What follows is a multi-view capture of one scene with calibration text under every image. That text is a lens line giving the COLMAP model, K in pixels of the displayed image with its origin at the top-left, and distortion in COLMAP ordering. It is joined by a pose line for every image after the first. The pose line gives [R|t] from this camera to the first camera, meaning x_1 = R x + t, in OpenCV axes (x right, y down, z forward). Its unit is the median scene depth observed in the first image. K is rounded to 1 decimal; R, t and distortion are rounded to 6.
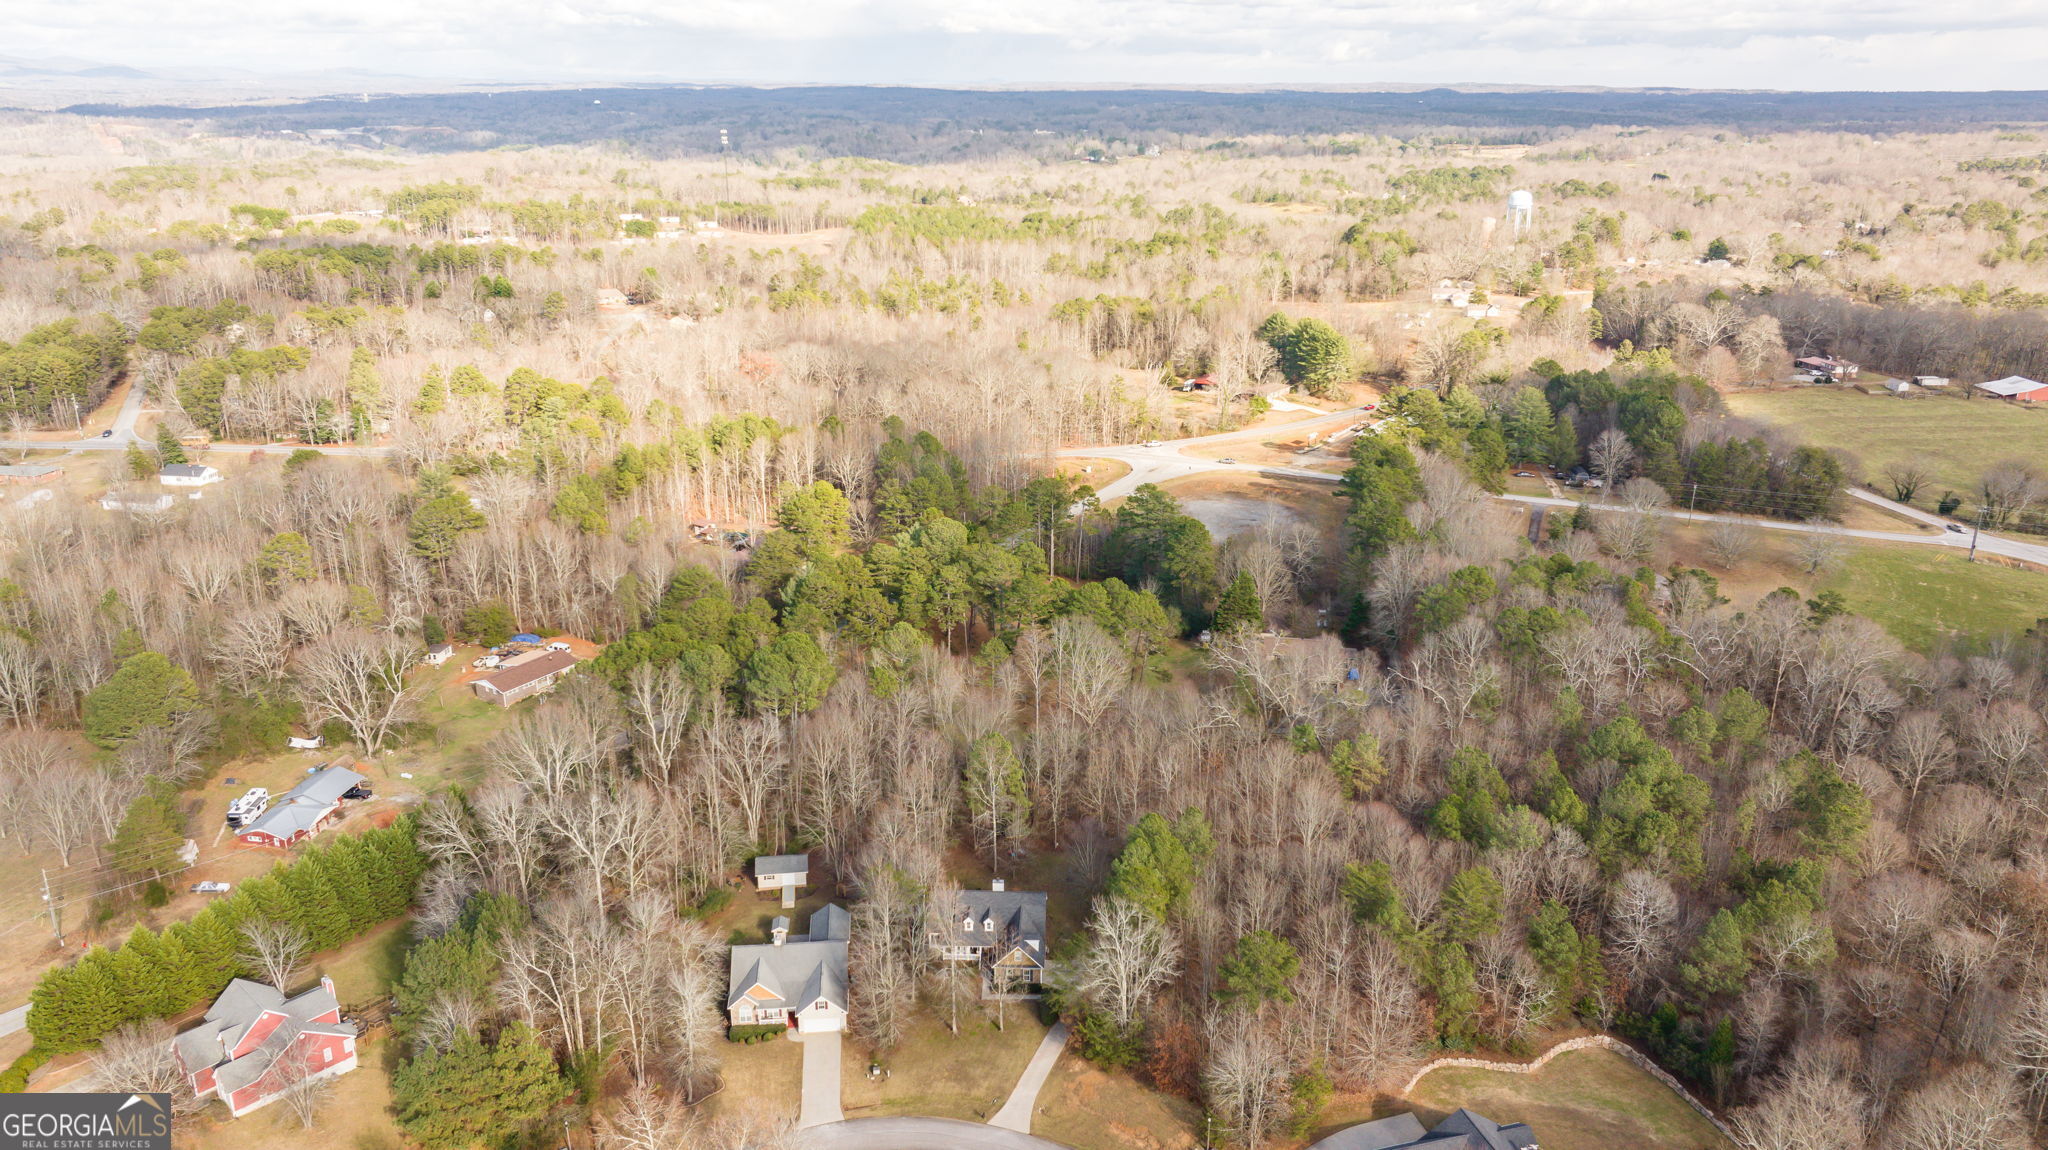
lens RADIAL K [[1465.7, 0, 1026.5], [0, 1465.7, 574.5], [0, 0, 1]] dist [-0.016805, 0.003839]
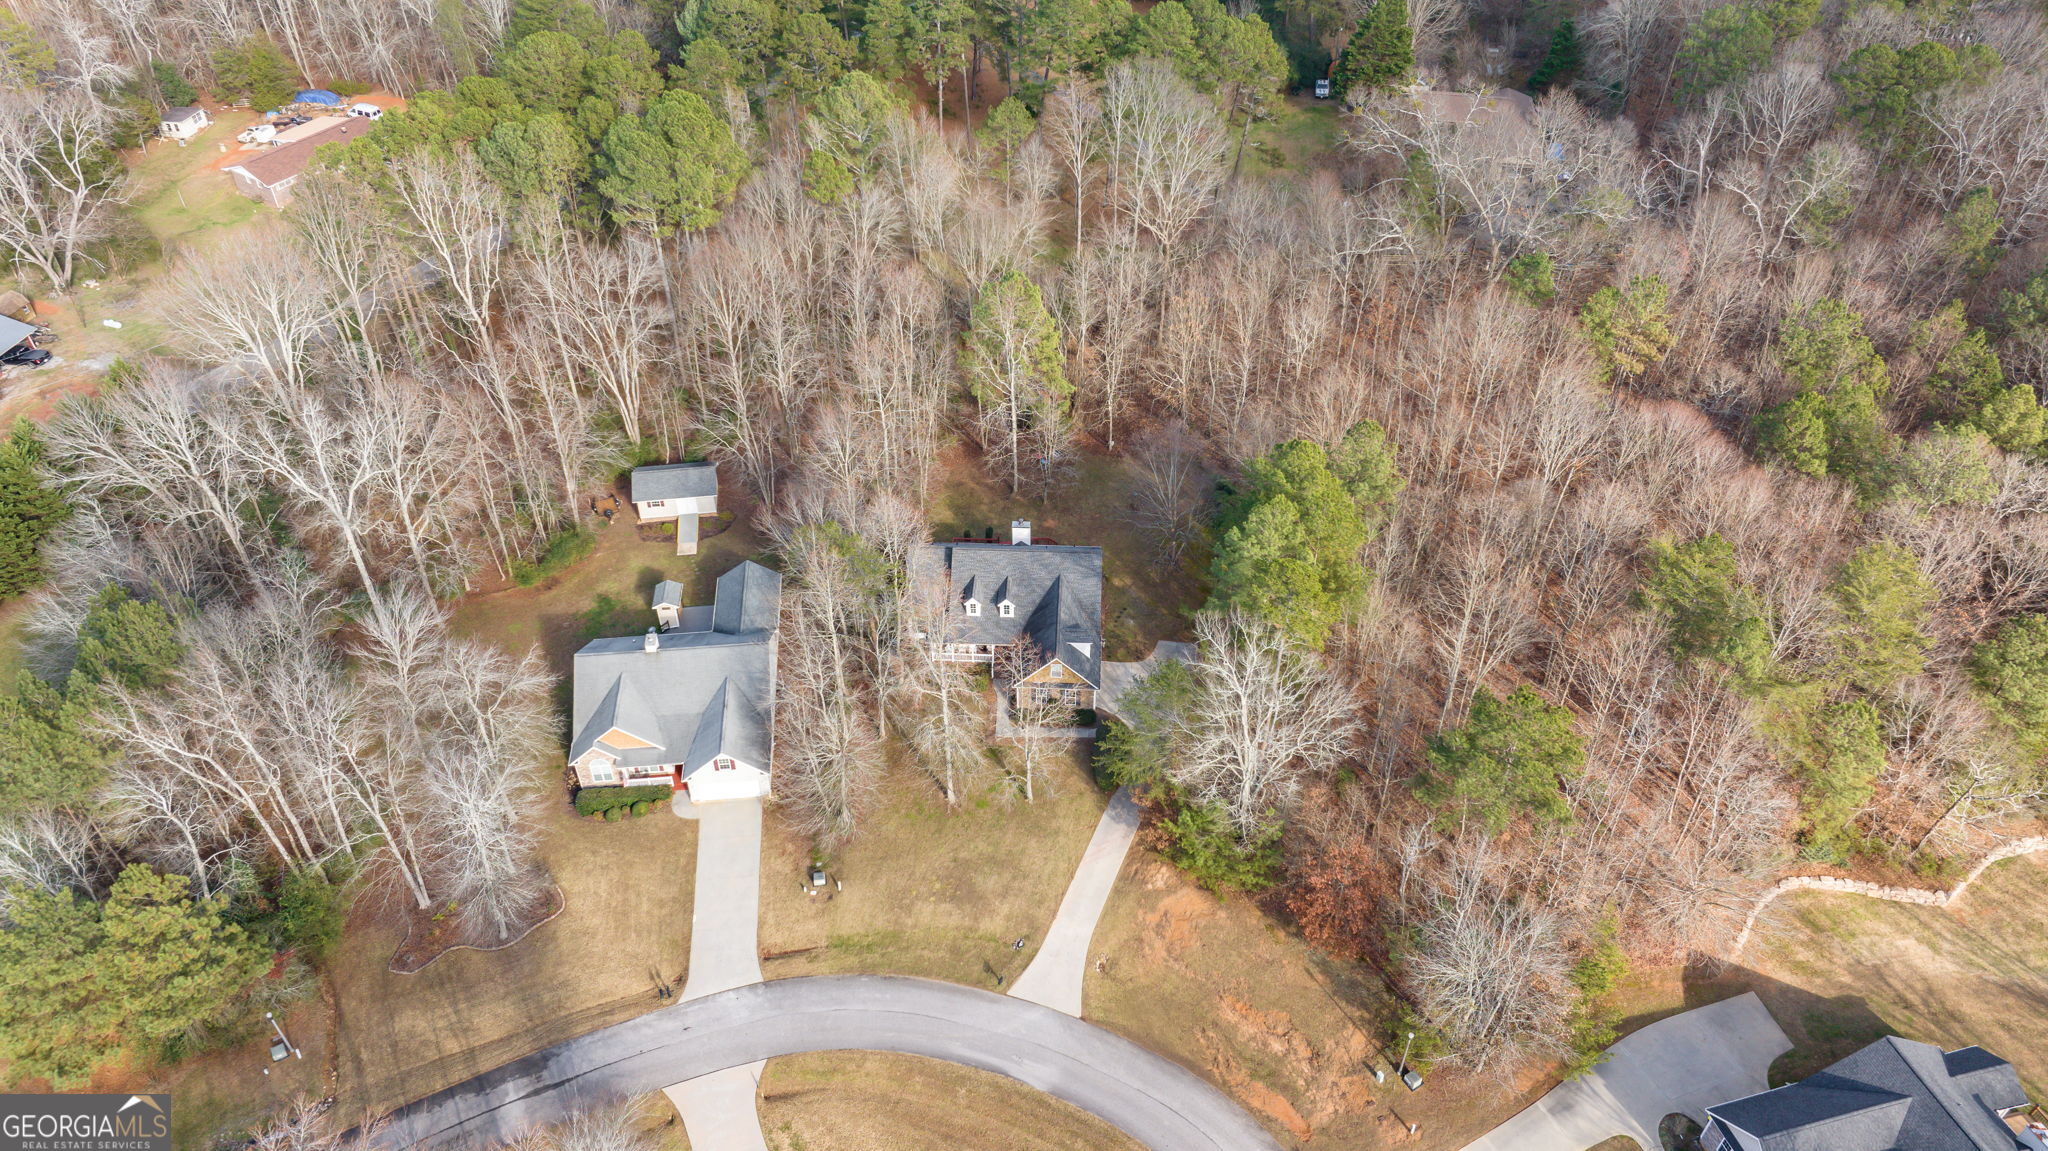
lens RADIAL K [[1465.7, 0, 1023.2], [0, 1465.7, 578.9], [0, 0, 1]] dist [-0.016805, 0.003839]
pose [[0.999949, 0.001456, -0.009959, -0.012049], [0.002281, 0.930947, 0.365147, 0.008129], [0.009803, -0.365151, 0.930897, 0.412155]]
